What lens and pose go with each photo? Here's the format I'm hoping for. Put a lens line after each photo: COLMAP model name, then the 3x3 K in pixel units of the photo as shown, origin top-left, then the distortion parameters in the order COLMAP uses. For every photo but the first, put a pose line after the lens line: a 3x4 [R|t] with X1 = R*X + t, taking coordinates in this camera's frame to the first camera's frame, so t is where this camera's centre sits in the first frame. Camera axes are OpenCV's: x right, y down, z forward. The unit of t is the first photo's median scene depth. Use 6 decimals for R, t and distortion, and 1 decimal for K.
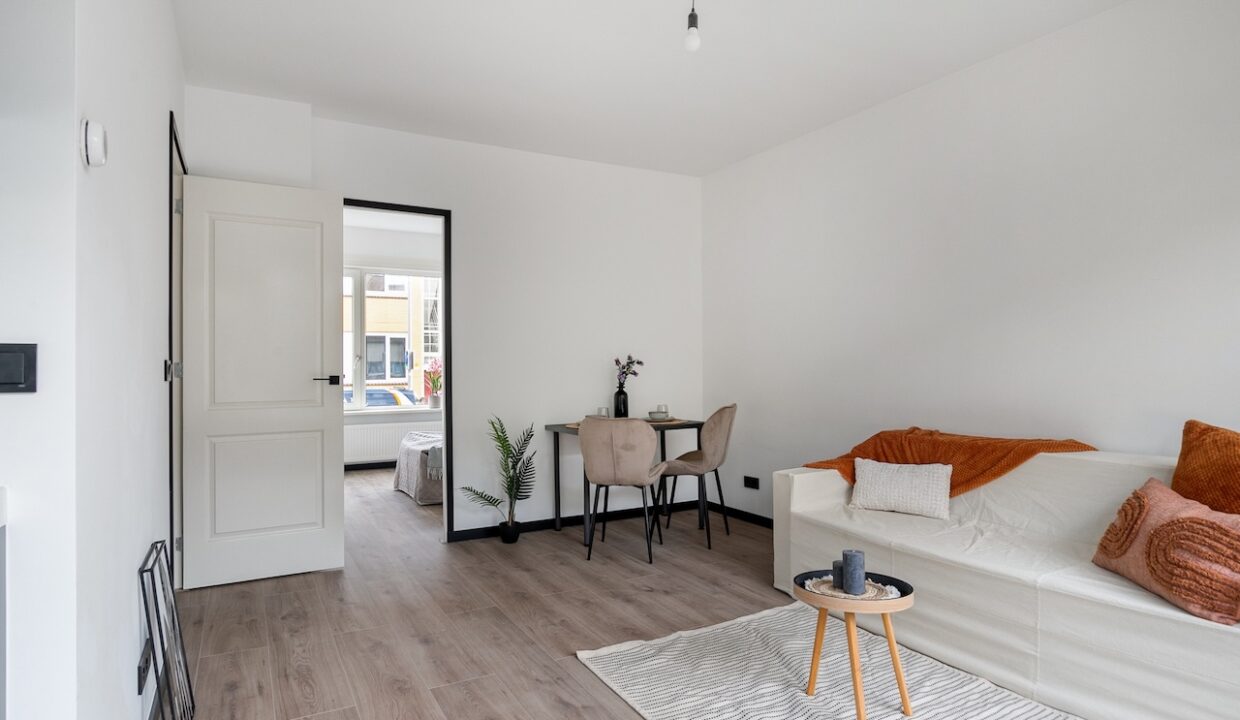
lens RADIAL K [[646.7, 0, 620.0], [0, 646.7, 360.0], [0, 0, 1]] dist [-0.001718, -0.000547]
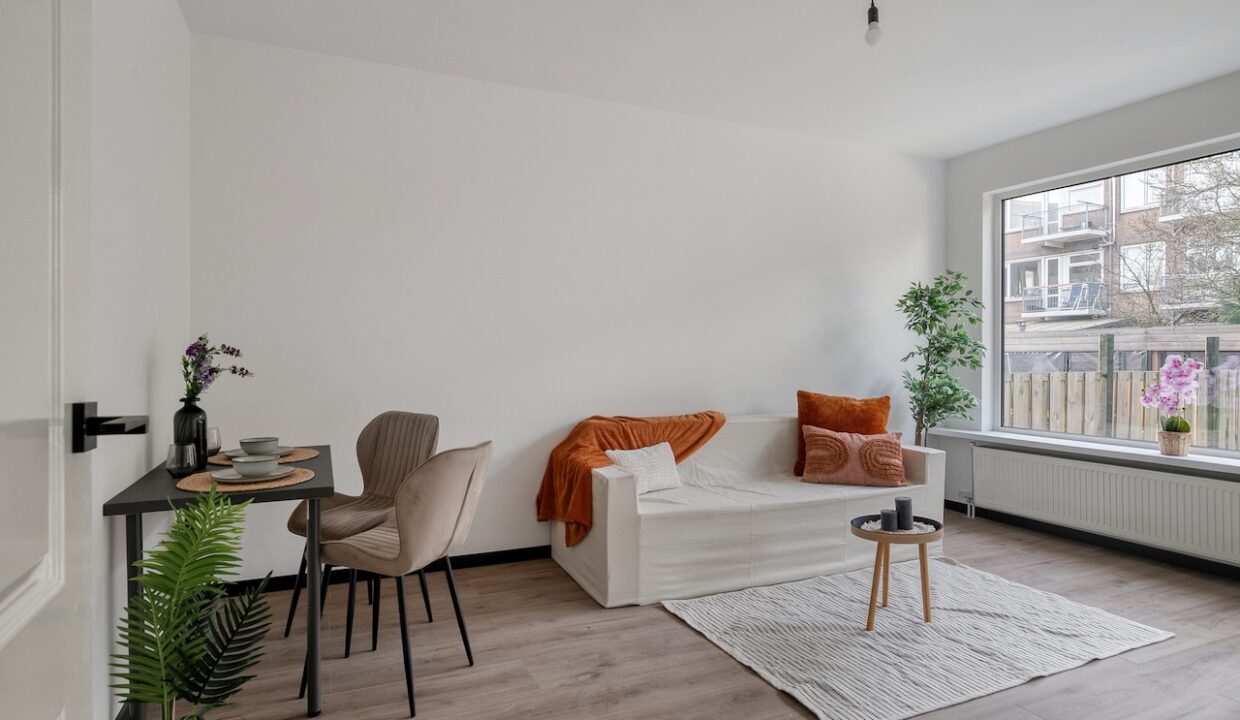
lens RADIAL K [[670.9, 0, 608.0], [0, 670.9, 359.9], [0, 0, 1]] dist [-0.002891, -0.000706]
pose [[0.118157, -0.002692, 0.992991, -0.662275], [-0.015090, 0.999876, 0.004506, 0.006190], [-0.992880, -0.015517, 0.118102, 0.876429]]
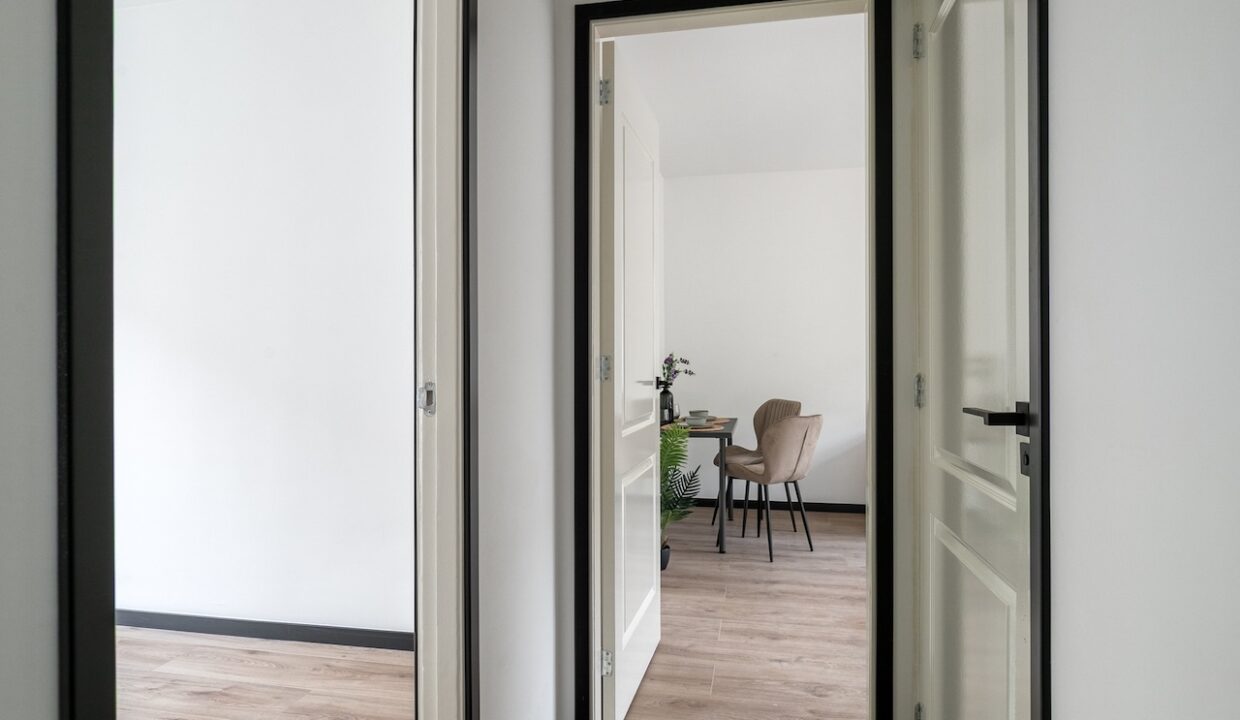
lens RADIAL K [[670.9, 0, 608.0], [0, 670.9, 359.9], [0, 0, 1]] dist [-0.002891, -0.000706]
pose [[0.677217, 0.001656, 0.735781, -1.103275], [-0.010391, 0.999919, 0.007313, -0.005799], [-0.735710, -0.012598, 0.677180, 0.555561]]
